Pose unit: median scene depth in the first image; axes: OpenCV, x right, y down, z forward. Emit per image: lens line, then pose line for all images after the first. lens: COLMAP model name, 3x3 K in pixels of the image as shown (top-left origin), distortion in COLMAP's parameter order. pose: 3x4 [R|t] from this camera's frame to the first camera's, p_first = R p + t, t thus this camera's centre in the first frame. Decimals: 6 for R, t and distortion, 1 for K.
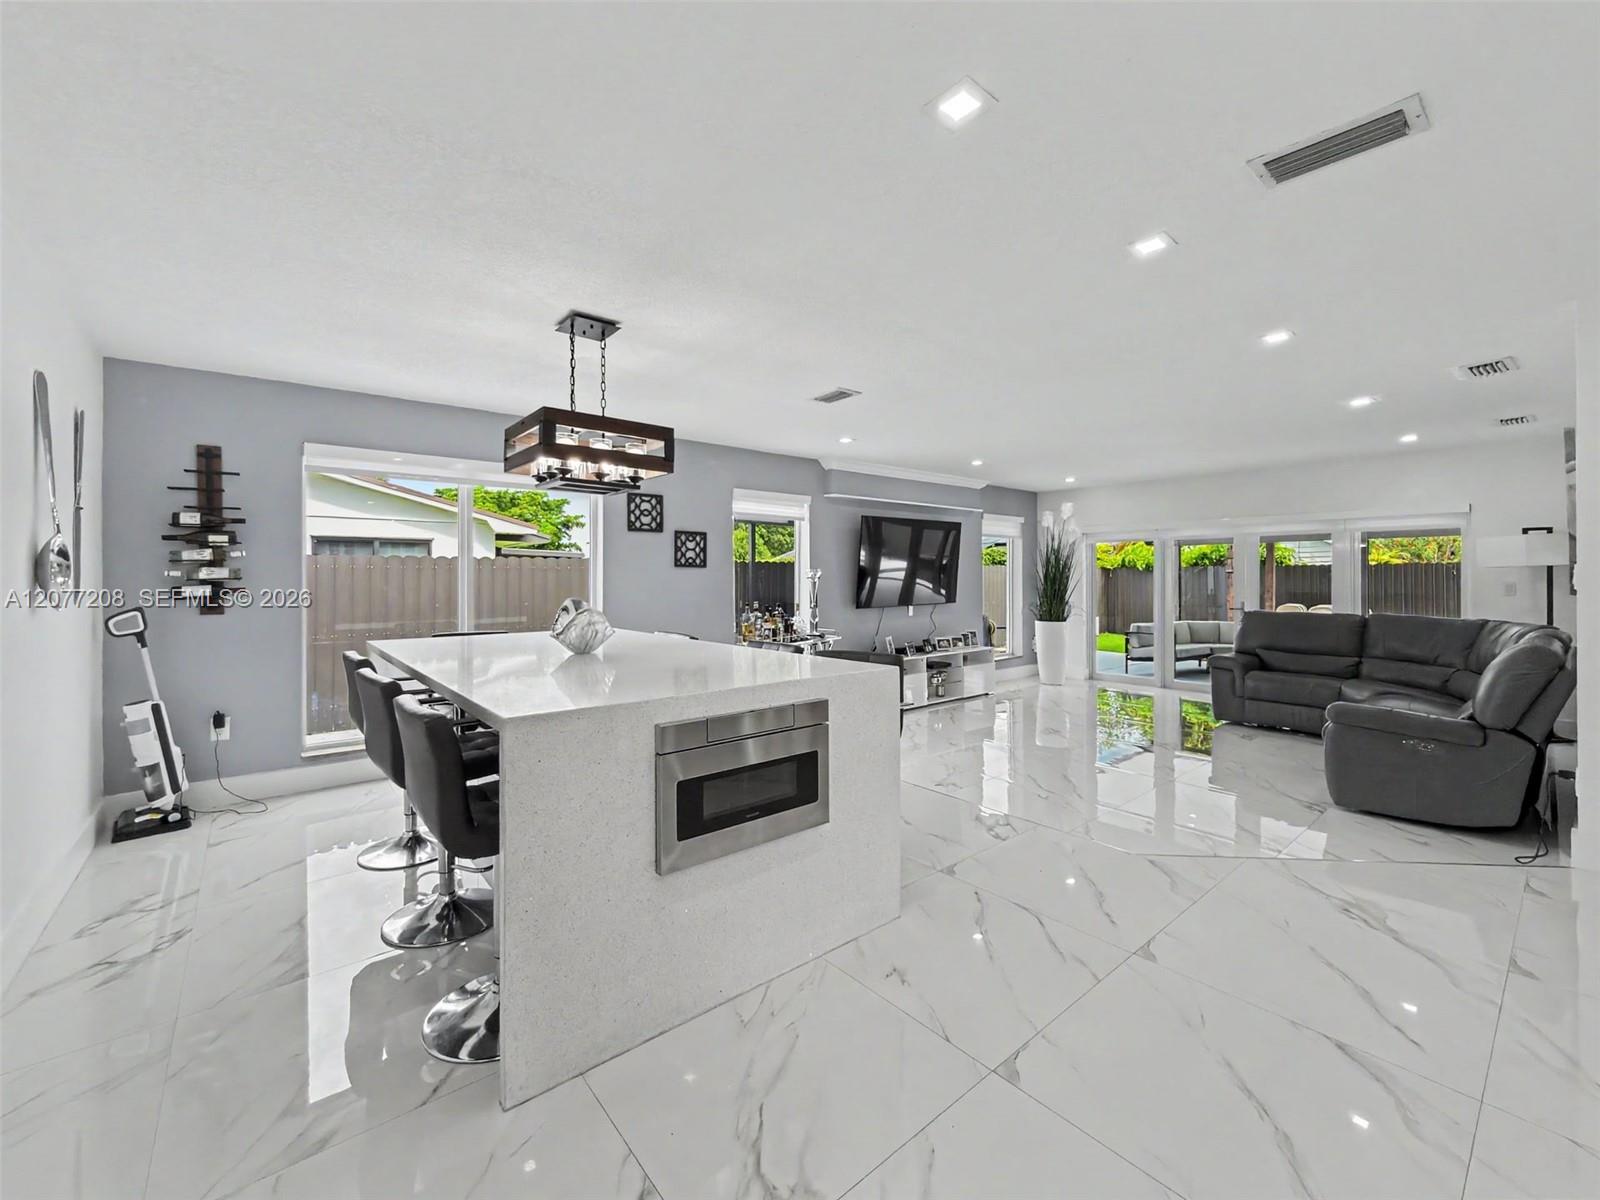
lens RADIAL K [[665.7, 0, 808.1], [0, 665.7, 562.4], [0, 0, 1]] dist [-0.001774, -0.000191]
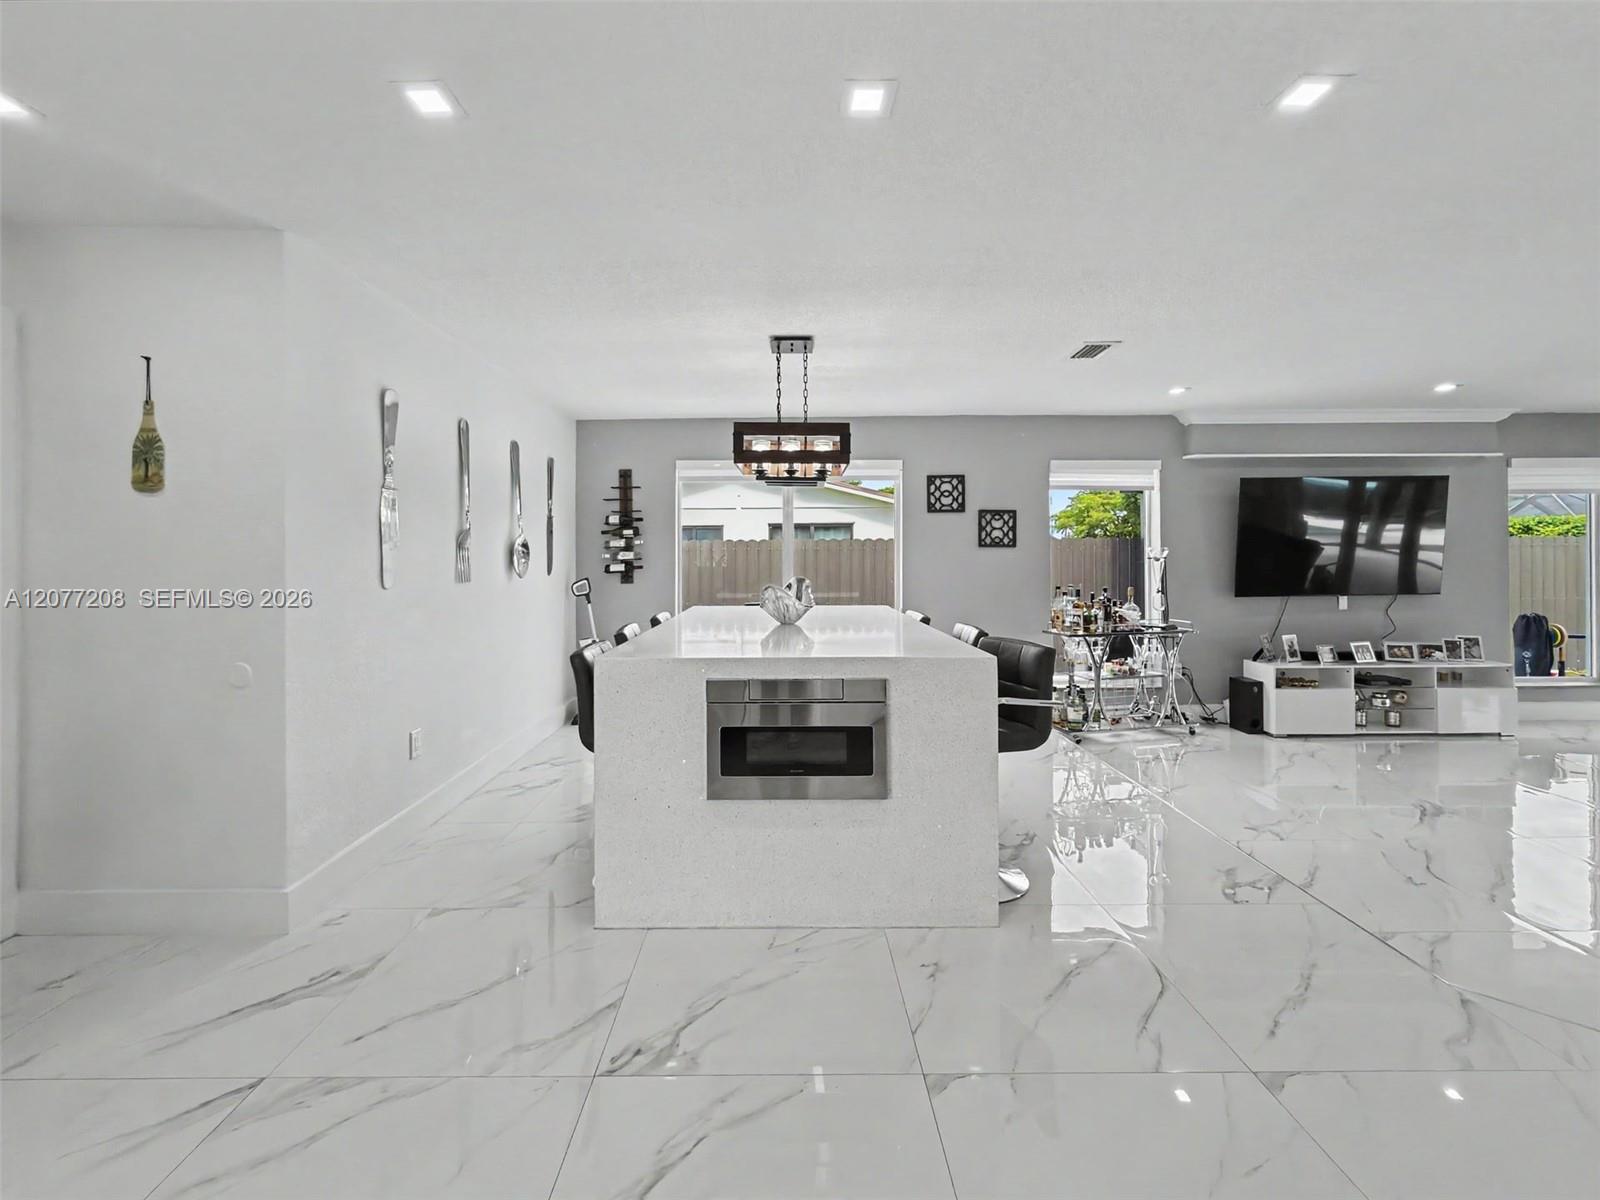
lens RADIAL K [[689.0, 0, 772.5], [0, 689.0, 539.7], [0, 0, 1]] dist [0.000135, -0.000094]
pose [[0.759149, -0.017278, -0.650688, 0.229934], [0.016724, 0.999835, -0.007037, -0.001916], [0.650702, -0.005540, 0.759313, 0.030715]]
